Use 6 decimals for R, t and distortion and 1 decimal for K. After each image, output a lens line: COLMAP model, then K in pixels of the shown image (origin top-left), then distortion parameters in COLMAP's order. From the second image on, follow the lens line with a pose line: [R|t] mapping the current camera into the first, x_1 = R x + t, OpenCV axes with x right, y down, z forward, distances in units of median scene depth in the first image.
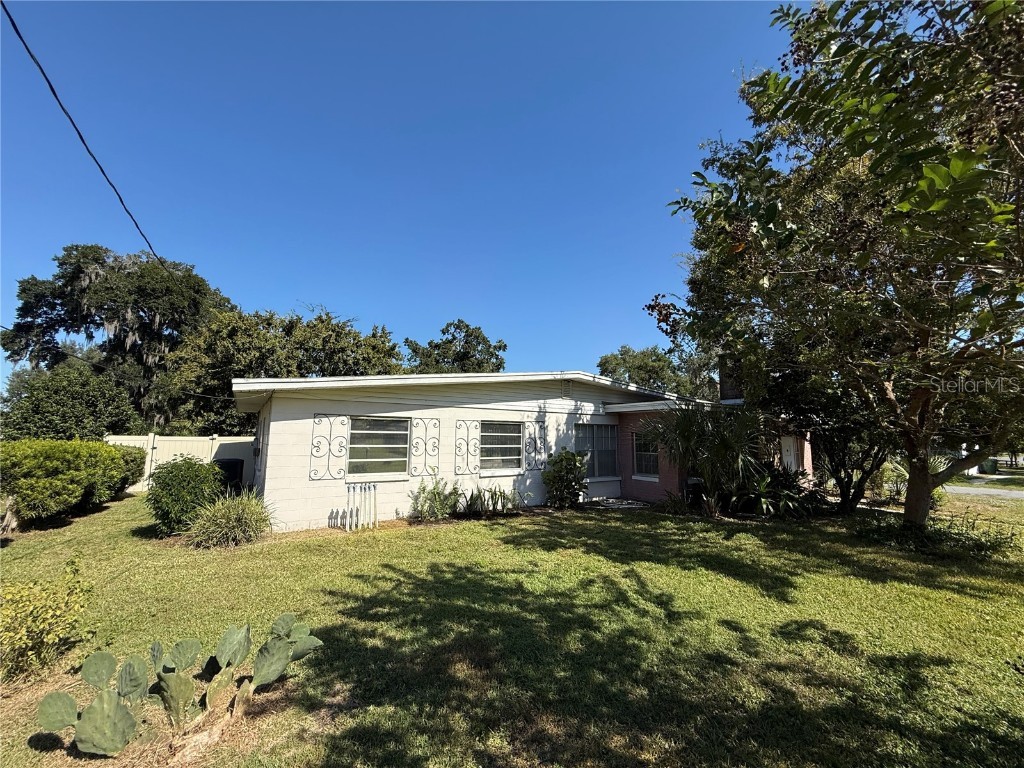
lens RADIAL K [[408.0, 0, 501.1], [0, 408.0, 379.3], [0, 0, 1]] dist [0.000380, -0.000062]
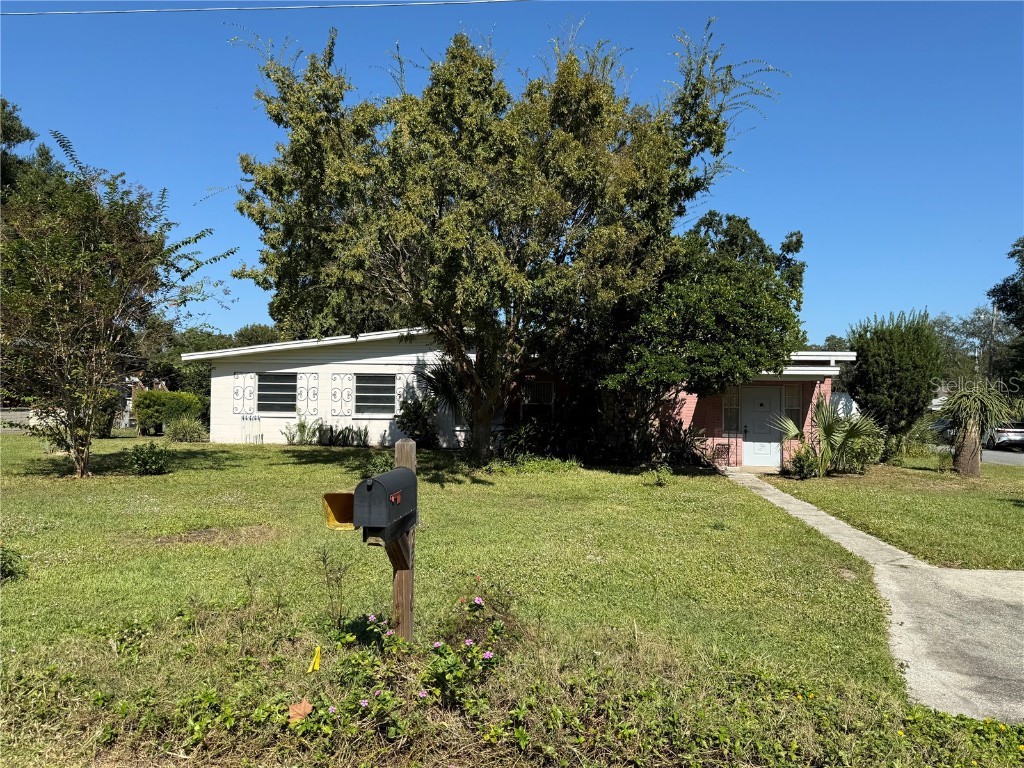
lens RADIAL K [[747.1, 0, 519.3], [0, 747.1, 380.2], [0, 0, 1]] dist [0.002958, -0.029834]
pose [[0.775761, -0.016654, -0.630807, 1.568739], [0.083616, 0.993549, 0.076601, -0.007844], [0.625462, -0.112170, 0.772150, -0.375119]]
